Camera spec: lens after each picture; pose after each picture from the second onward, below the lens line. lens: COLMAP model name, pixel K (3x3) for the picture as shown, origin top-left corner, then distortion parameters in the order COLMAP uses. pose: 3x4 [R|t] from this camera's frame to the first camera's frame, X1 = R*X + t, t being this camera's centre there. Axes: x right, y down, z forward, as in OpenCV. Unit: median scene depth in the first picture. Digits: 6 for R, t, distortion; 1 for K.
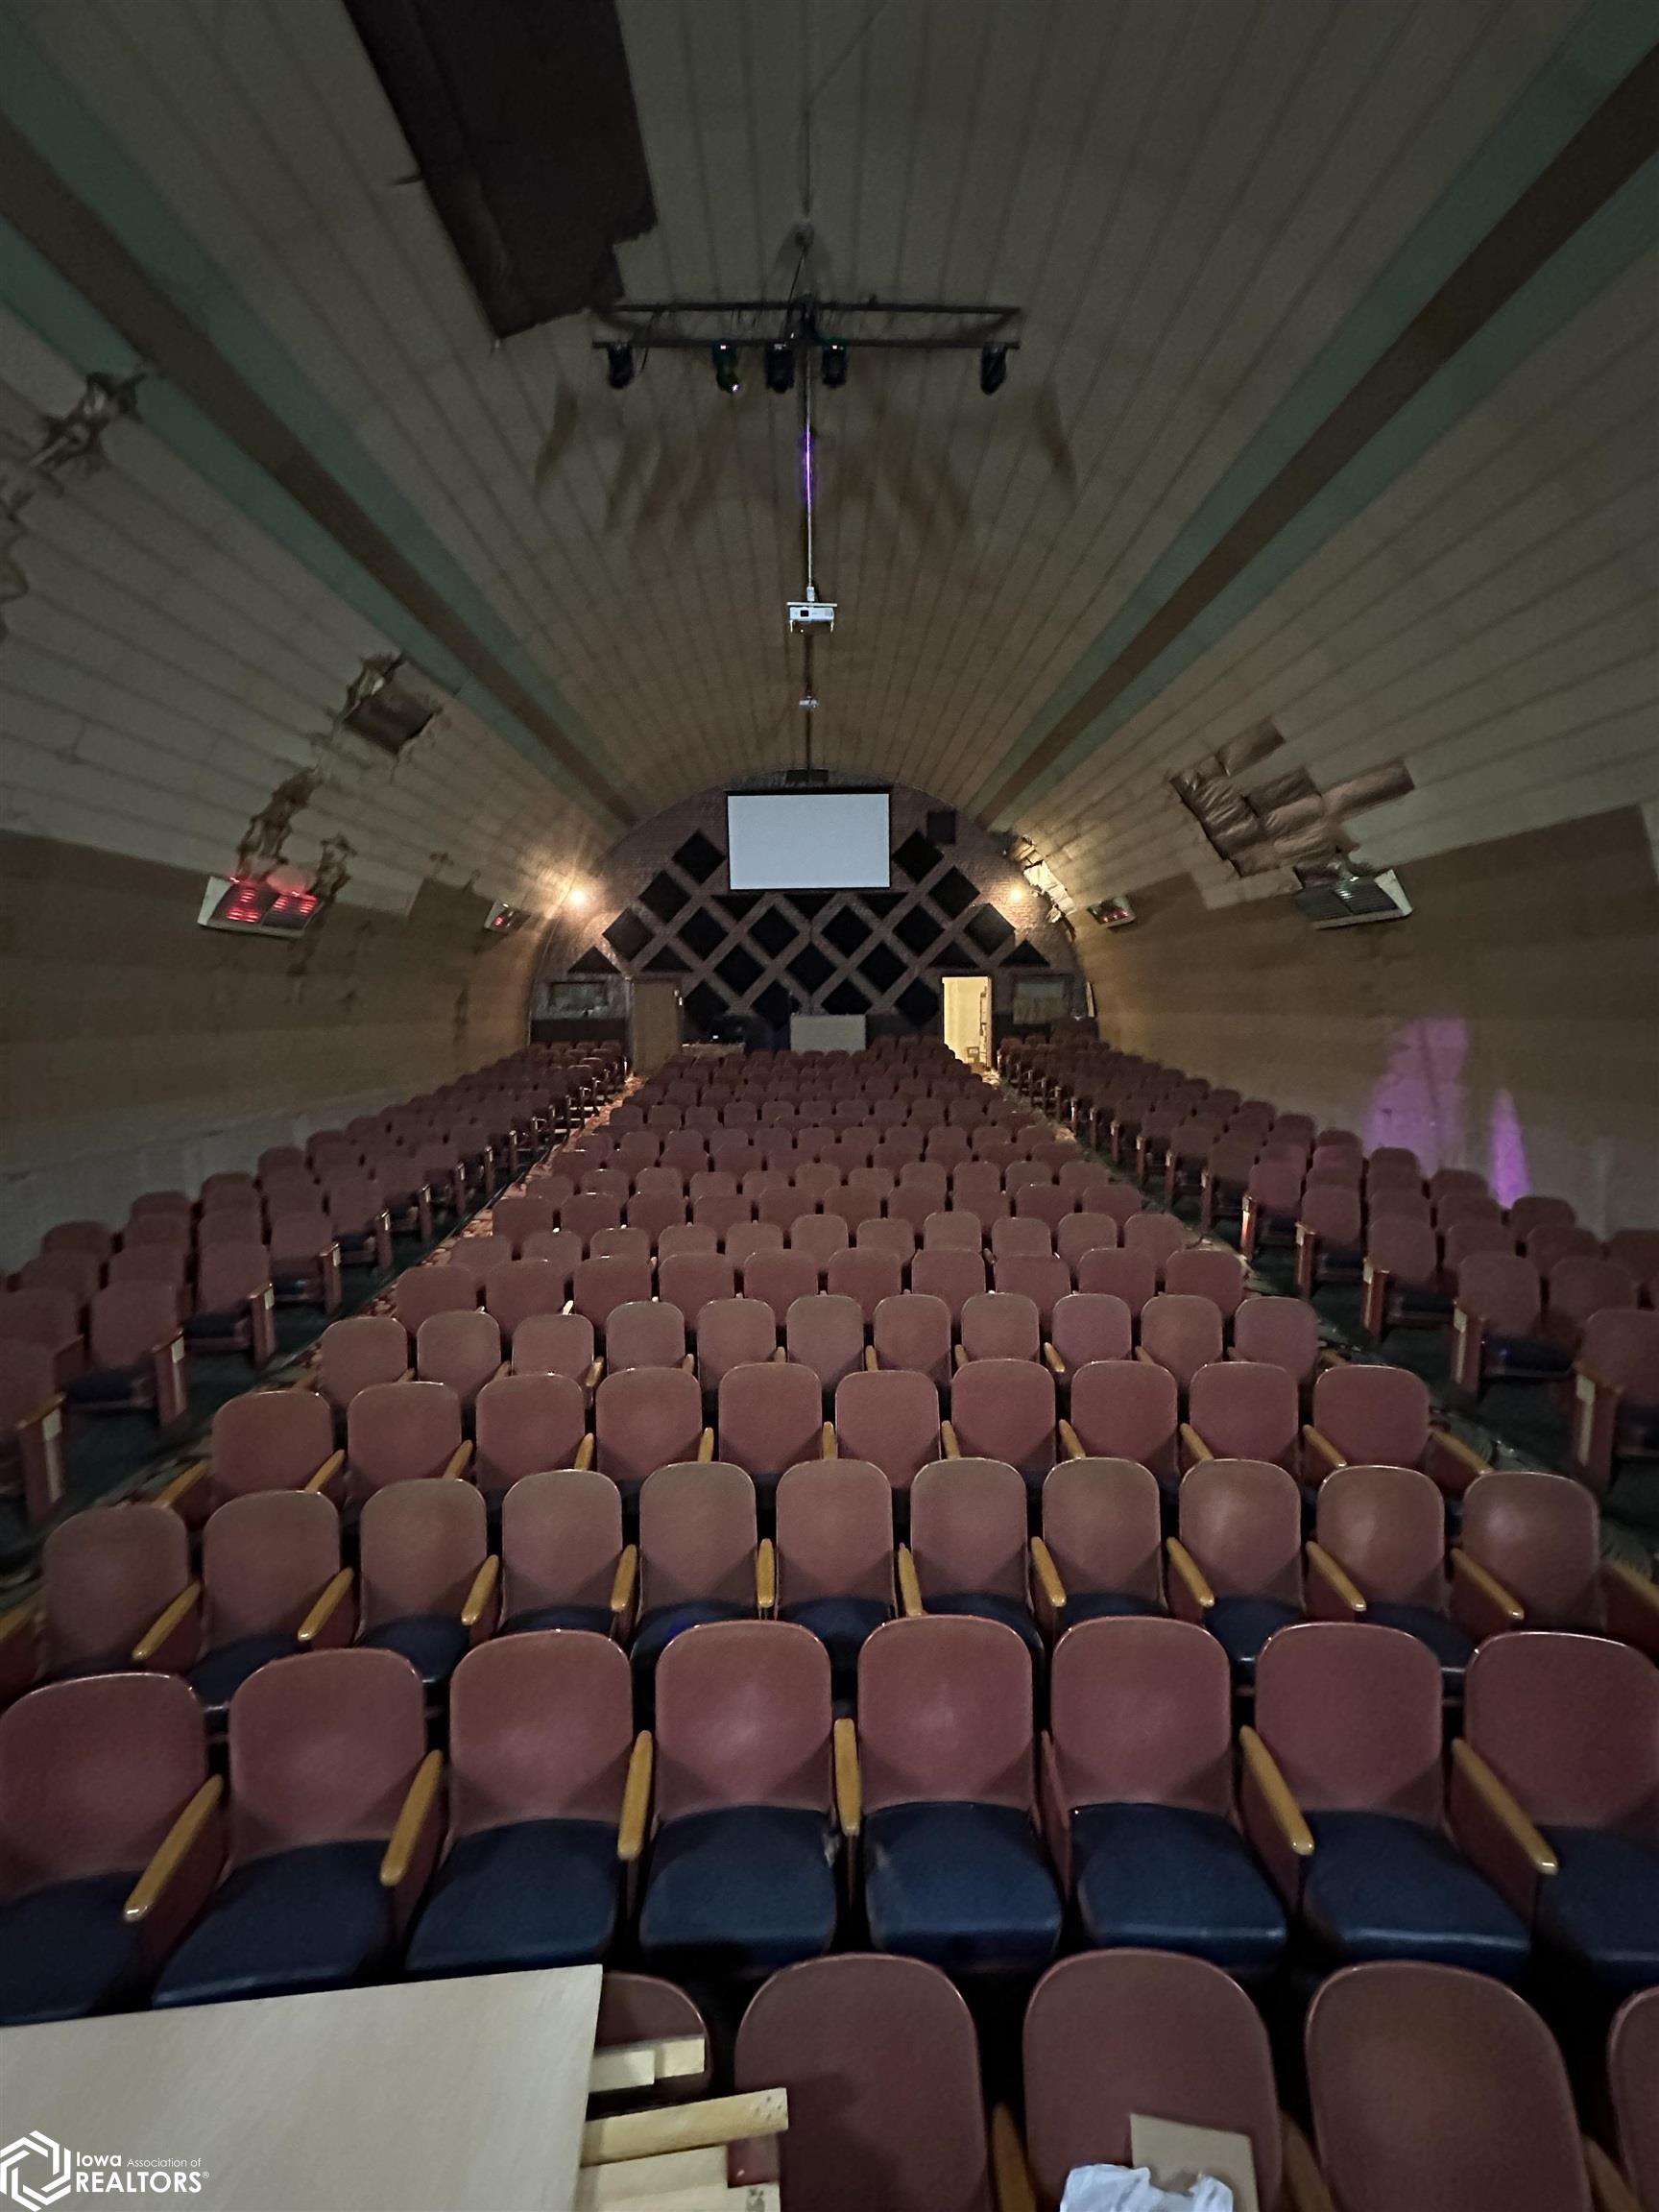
lens RADIAL K [[882.3, 0, 818.1], [0, 882.3, 1104.9], [0, 0, 1]] dist [-0.000238, 0.000224]
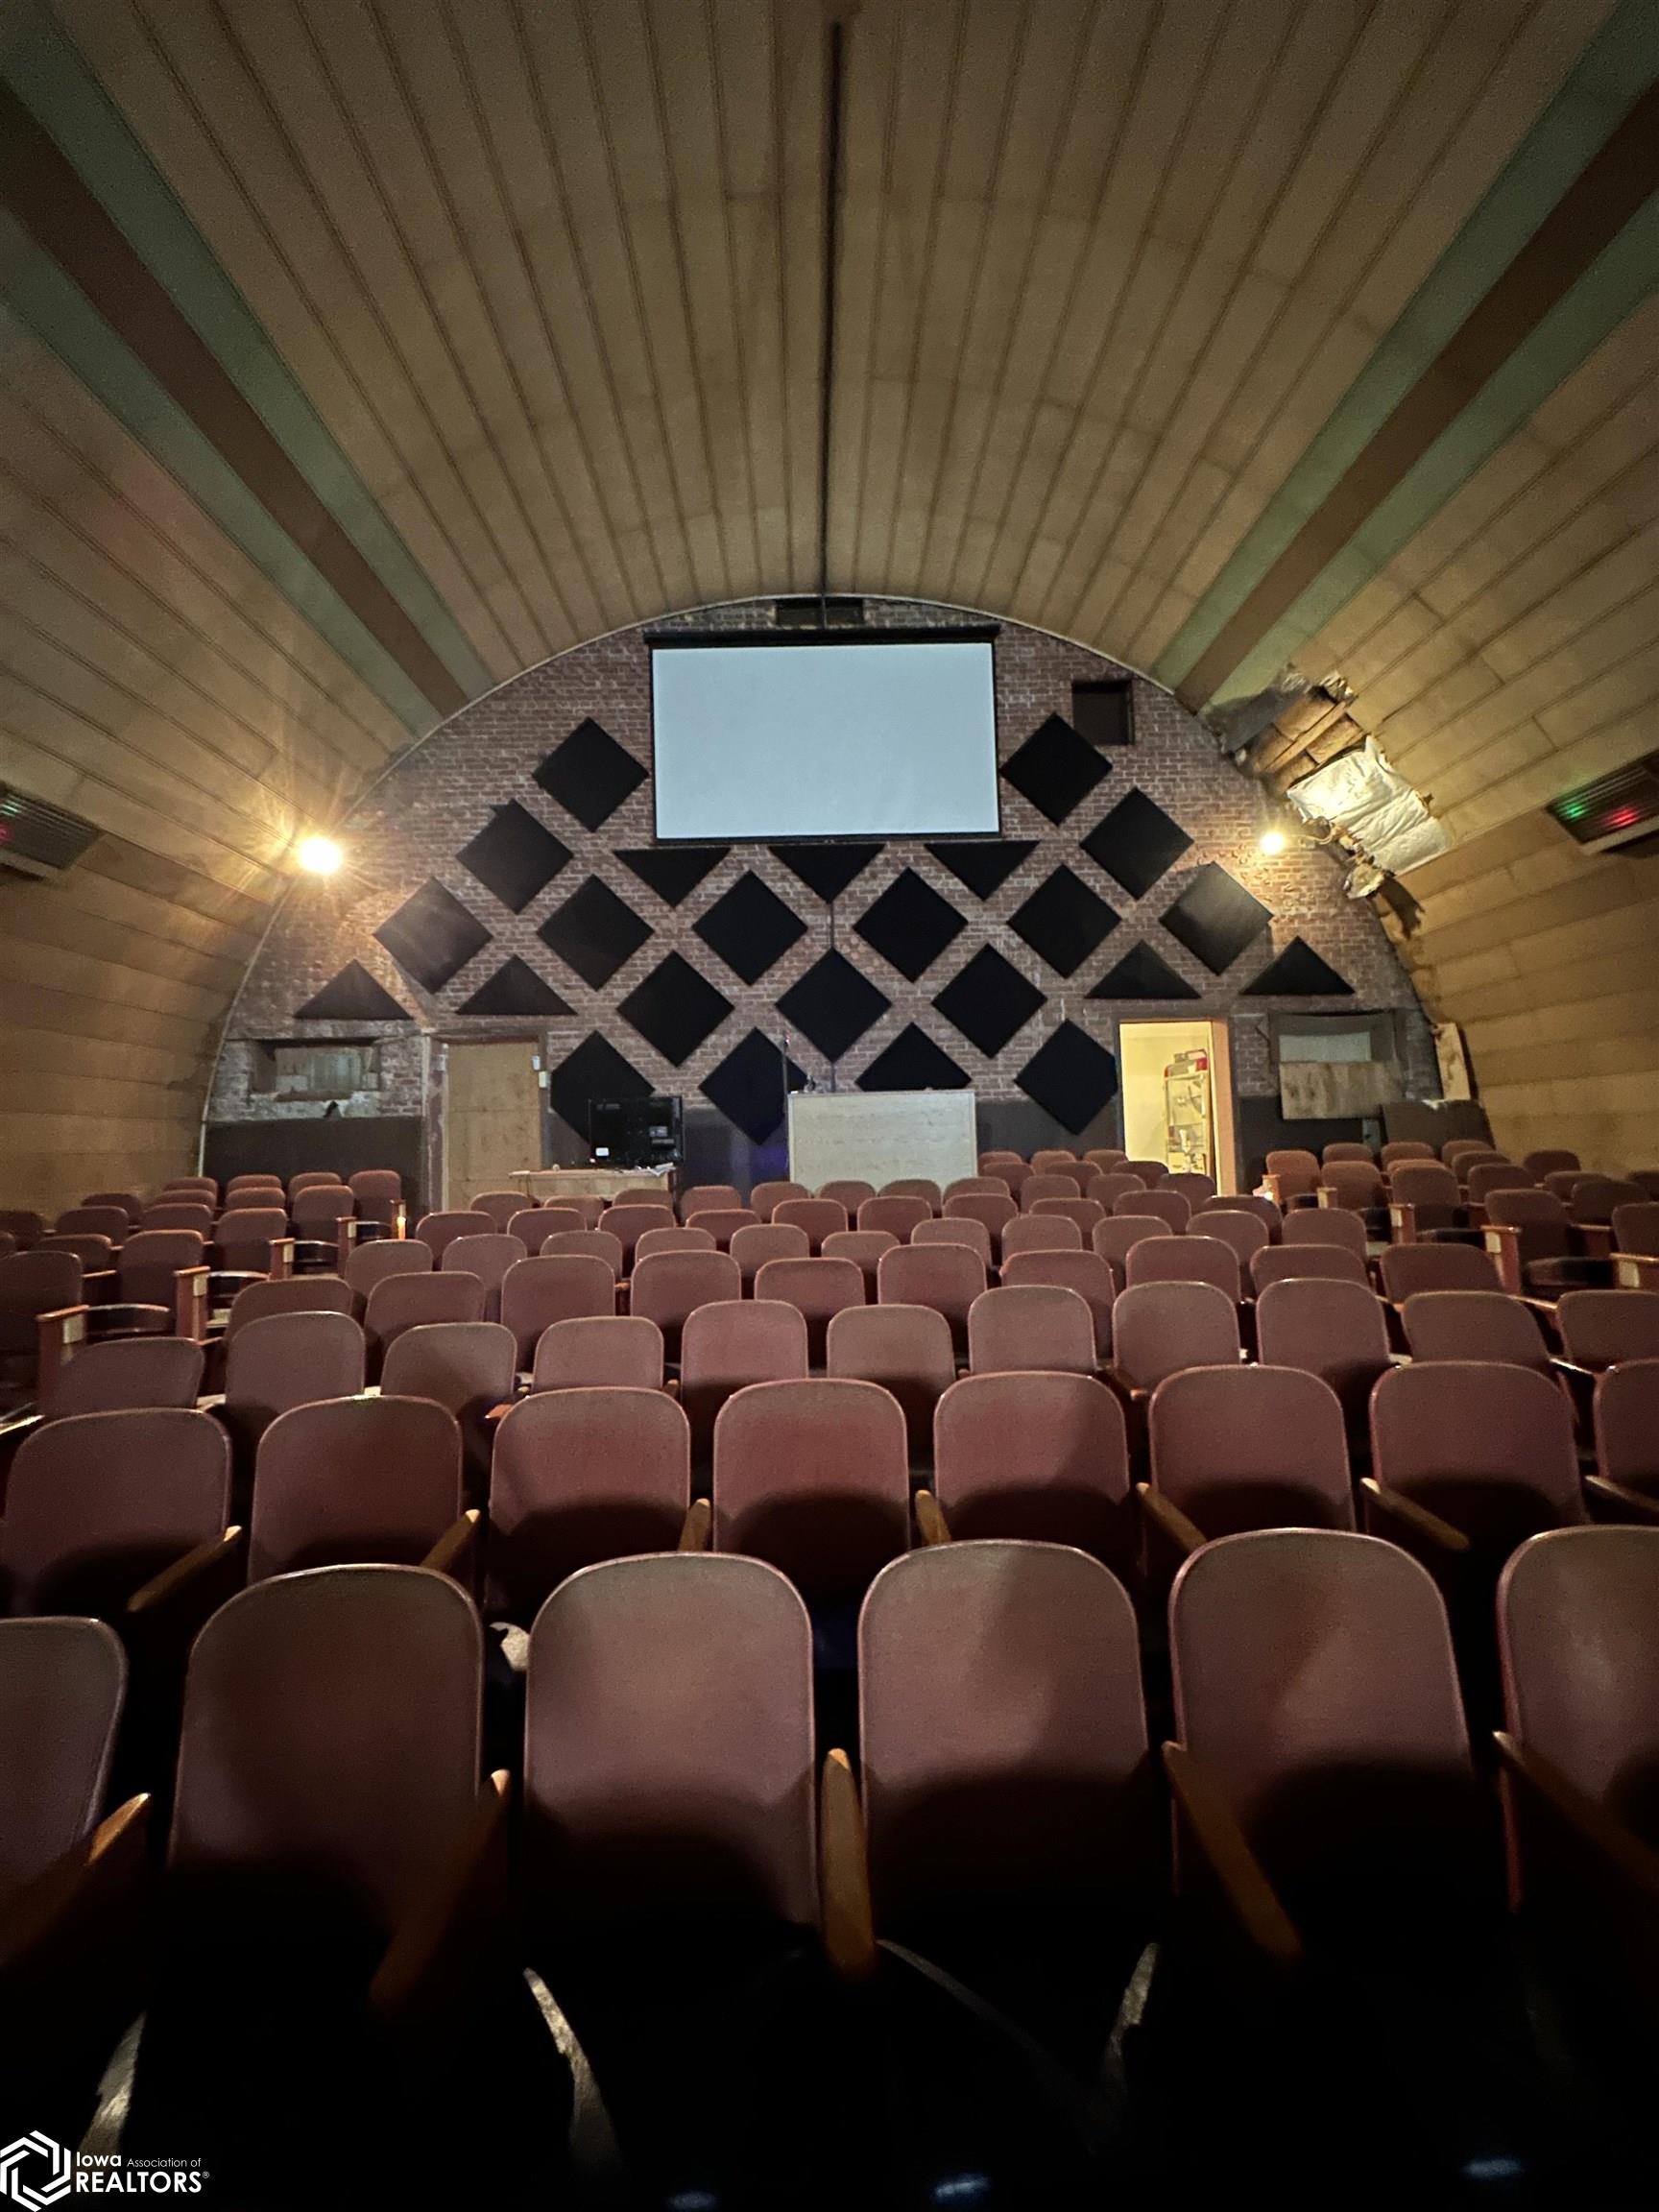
lens RADIAL K [[882.3, 0, 822.2], [0, 882.3, 1103.8], [0, 0, 1]] dist [-0.000238, 0.000224]
pose [[0.999898, -0.013714, -0.004005, -0.012748], [0.012861, 0.986092, -0.165701, -0.028604], [0.006222, 0.165633, 0.986168, 0.562964]]
